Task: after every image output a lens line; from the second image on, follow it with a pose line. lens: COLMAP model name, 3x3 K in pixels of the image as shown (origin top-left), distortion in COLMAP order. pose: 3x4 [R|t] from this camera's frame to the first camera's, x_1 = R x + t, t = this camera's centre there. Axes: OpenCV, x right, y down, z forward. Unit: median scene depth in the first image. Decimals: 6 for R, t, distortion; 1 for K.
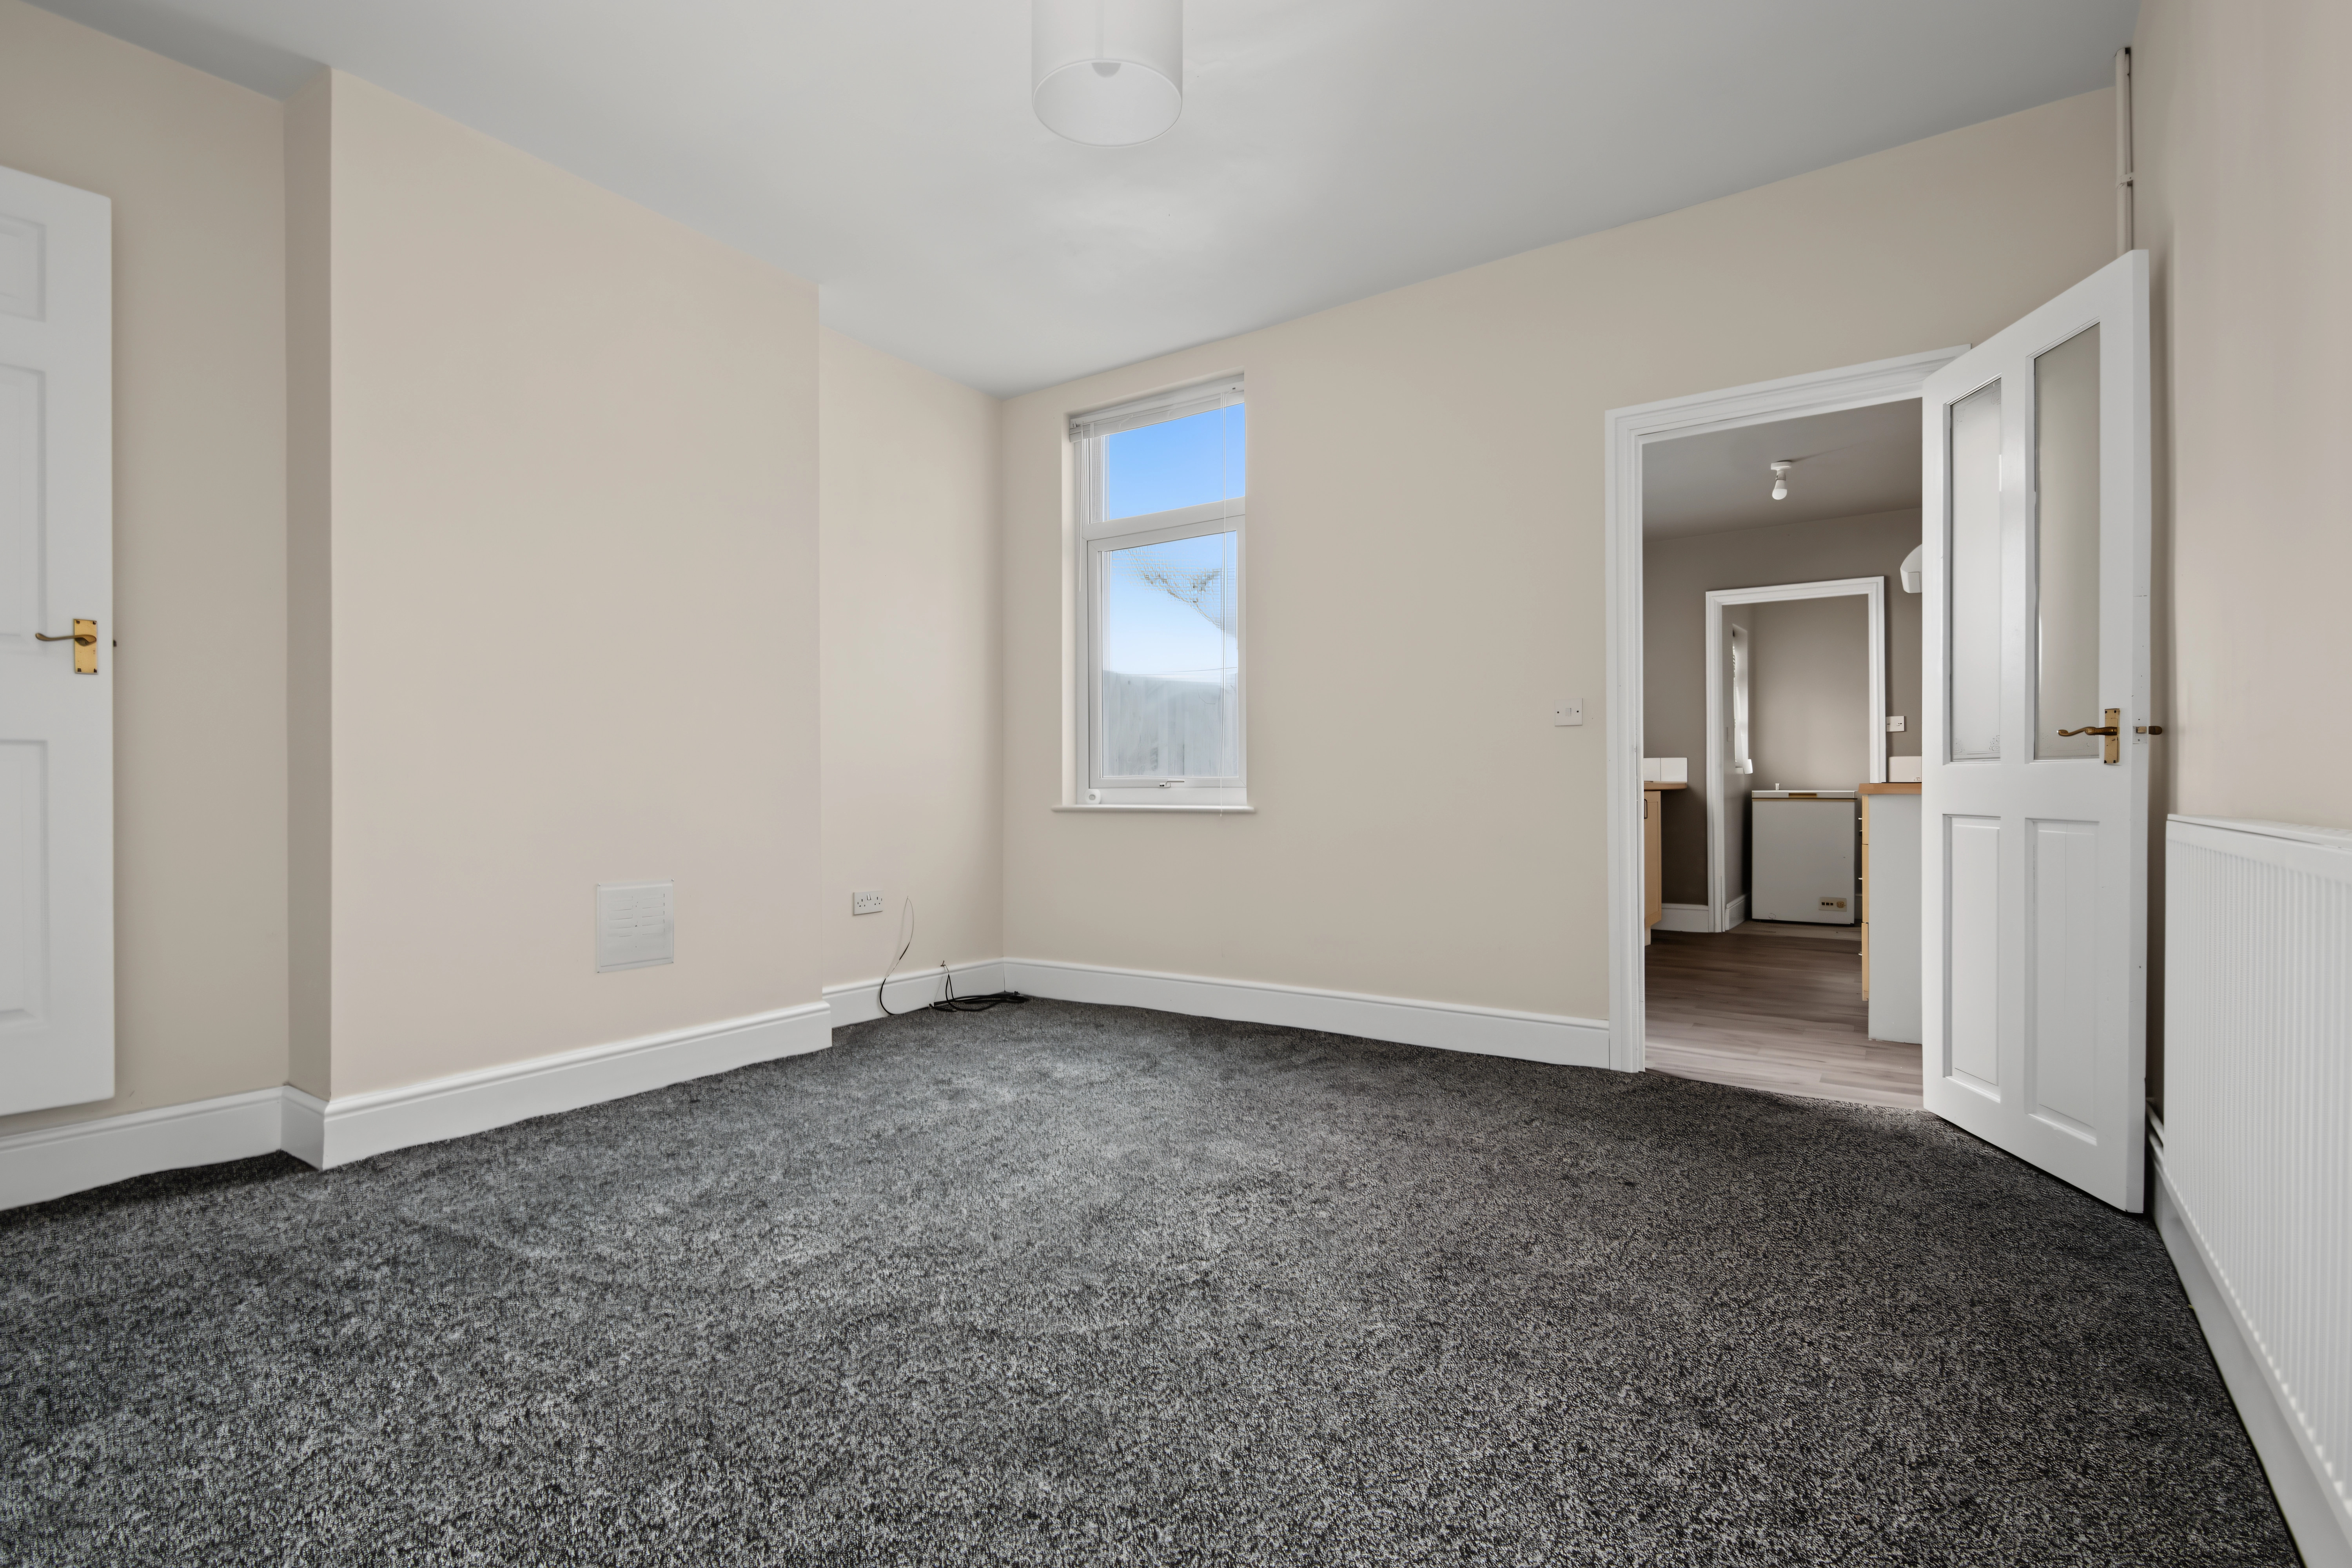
lens RADIAL K [[1136.9, 0, 1167.3], [0, 1136.9, 751.4], [0, 0, 1]] dist [0.003359, -0.009651]
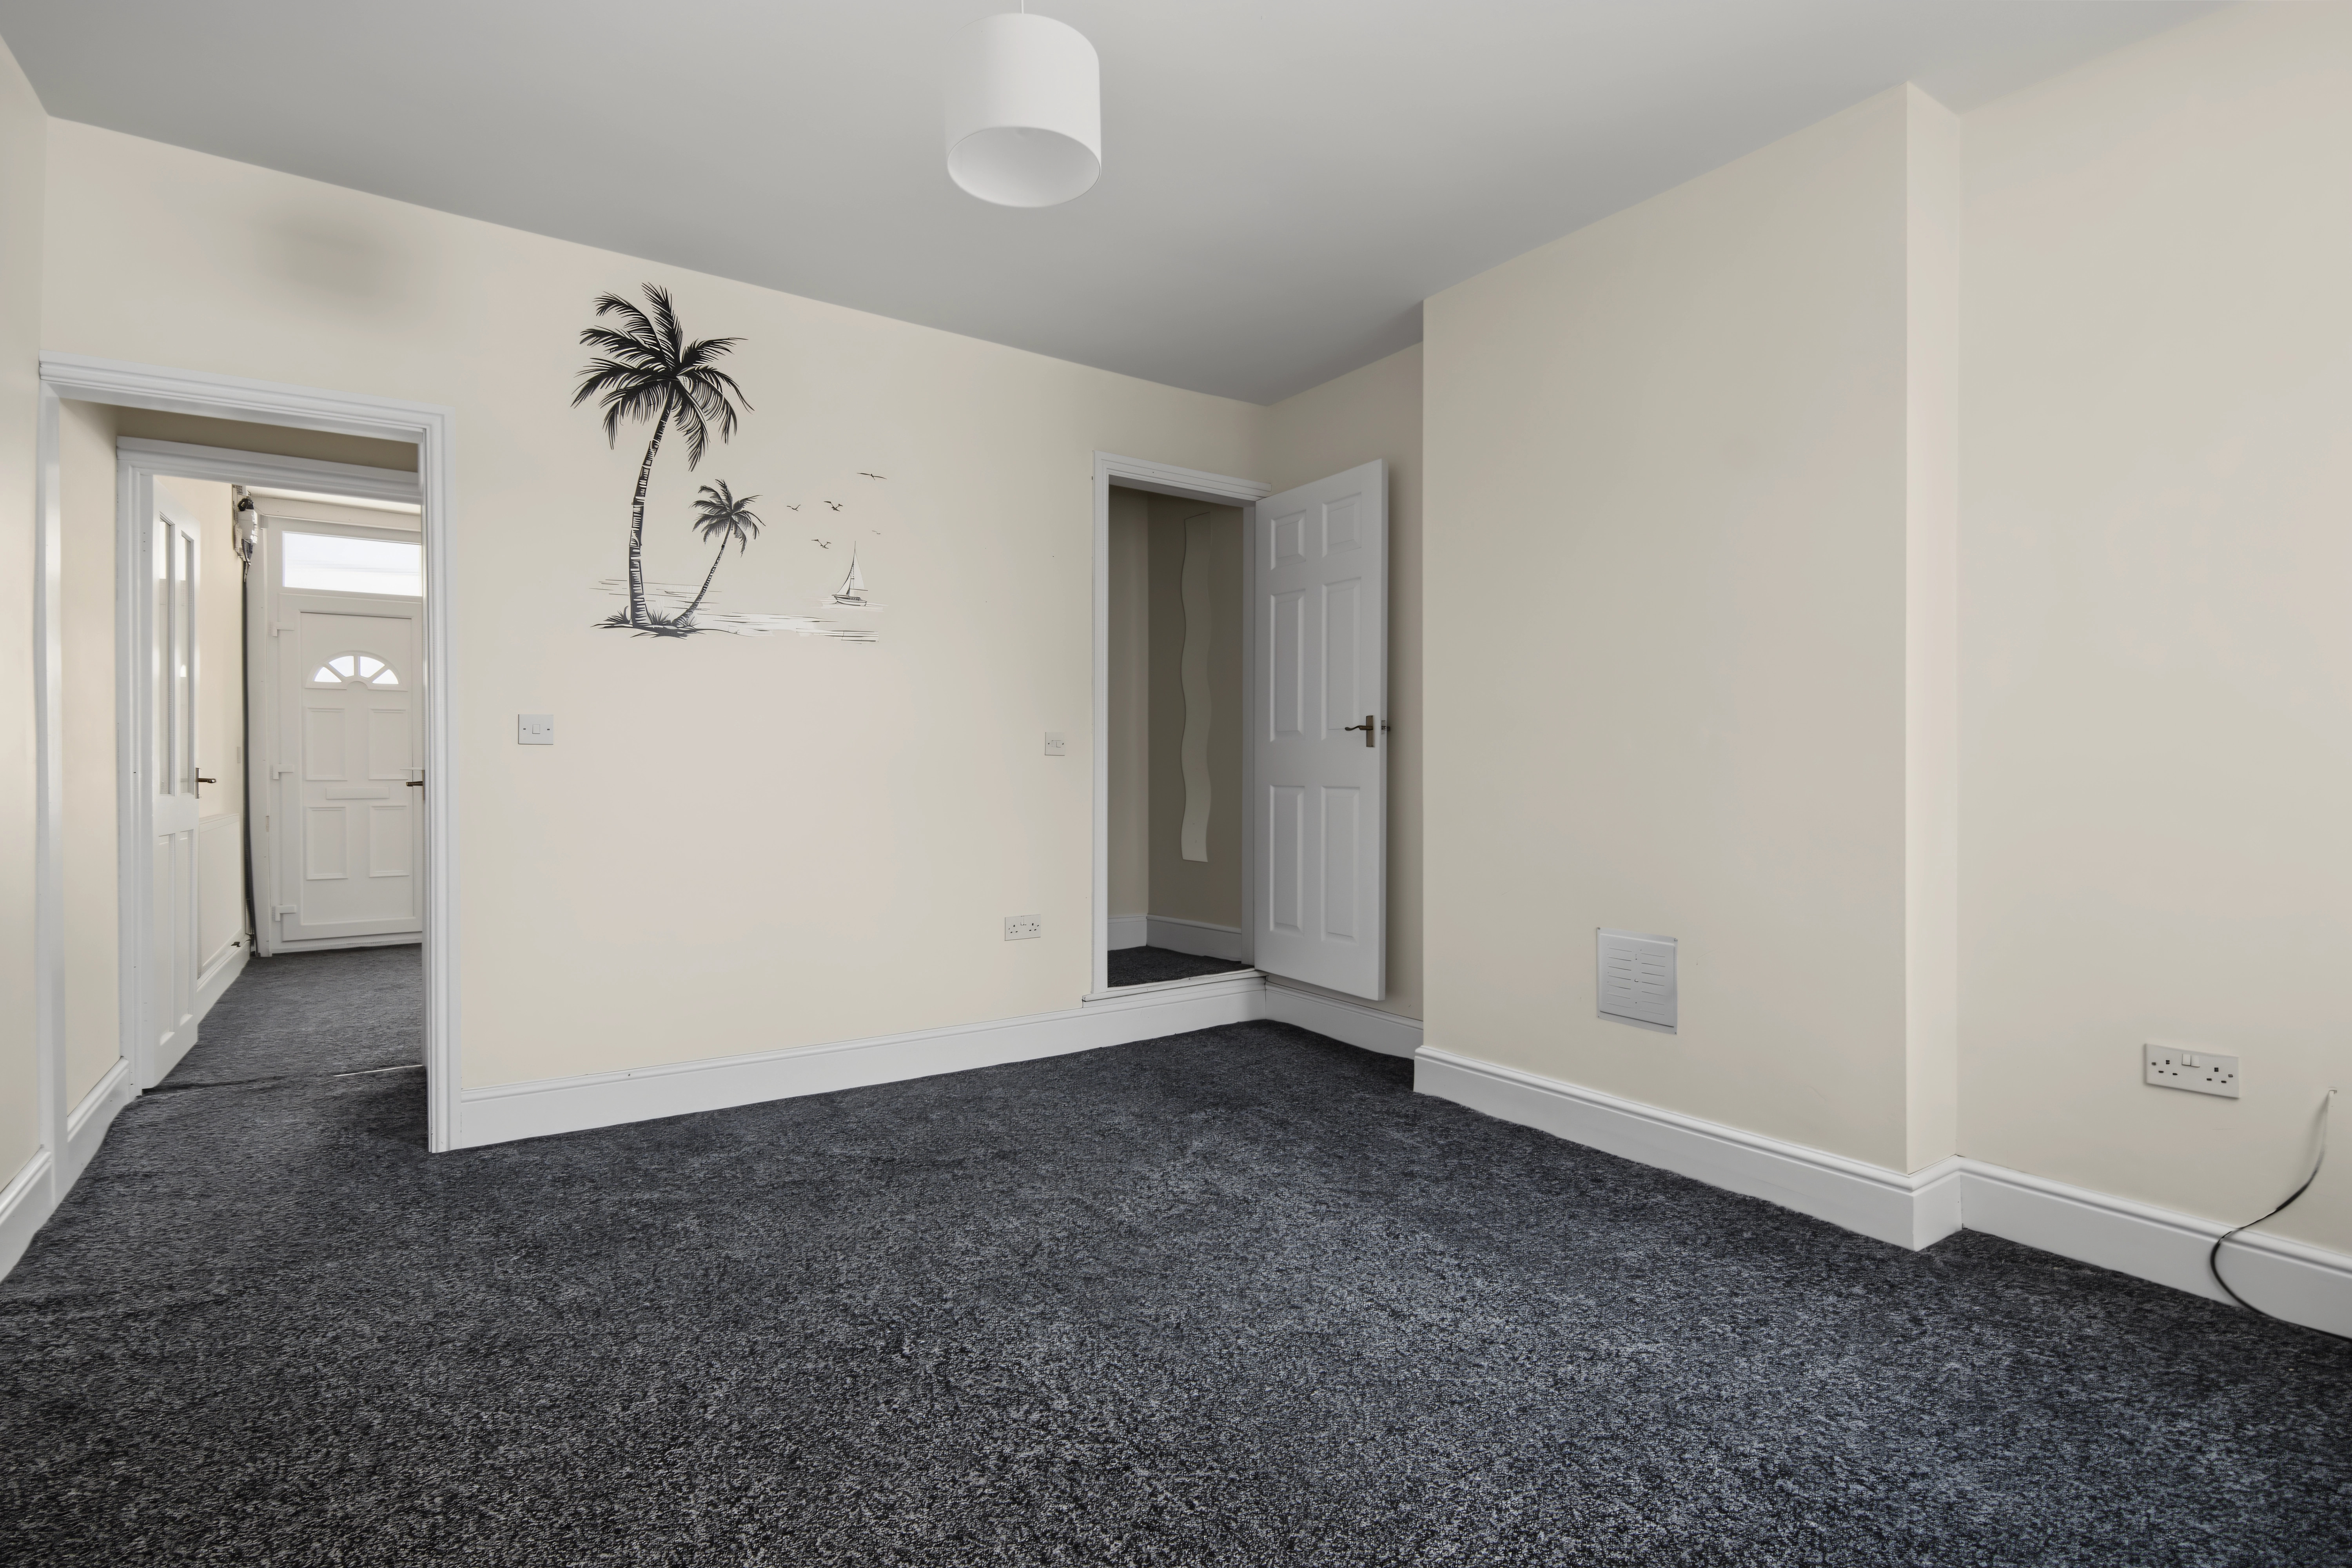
lens RADIAL K [[1136.9, 0, 1167.3], [0, 1136.9, 751.4], [0, 0, 1]] dist [0.003359, -0.009651]
pose [[-0.365070, -0.006642, -0.930956, 0.683826], [0.026272, 0.999503, -0.017434, -0.037755], [0.930609, -0.030823, -0.364714, 1.232958]]
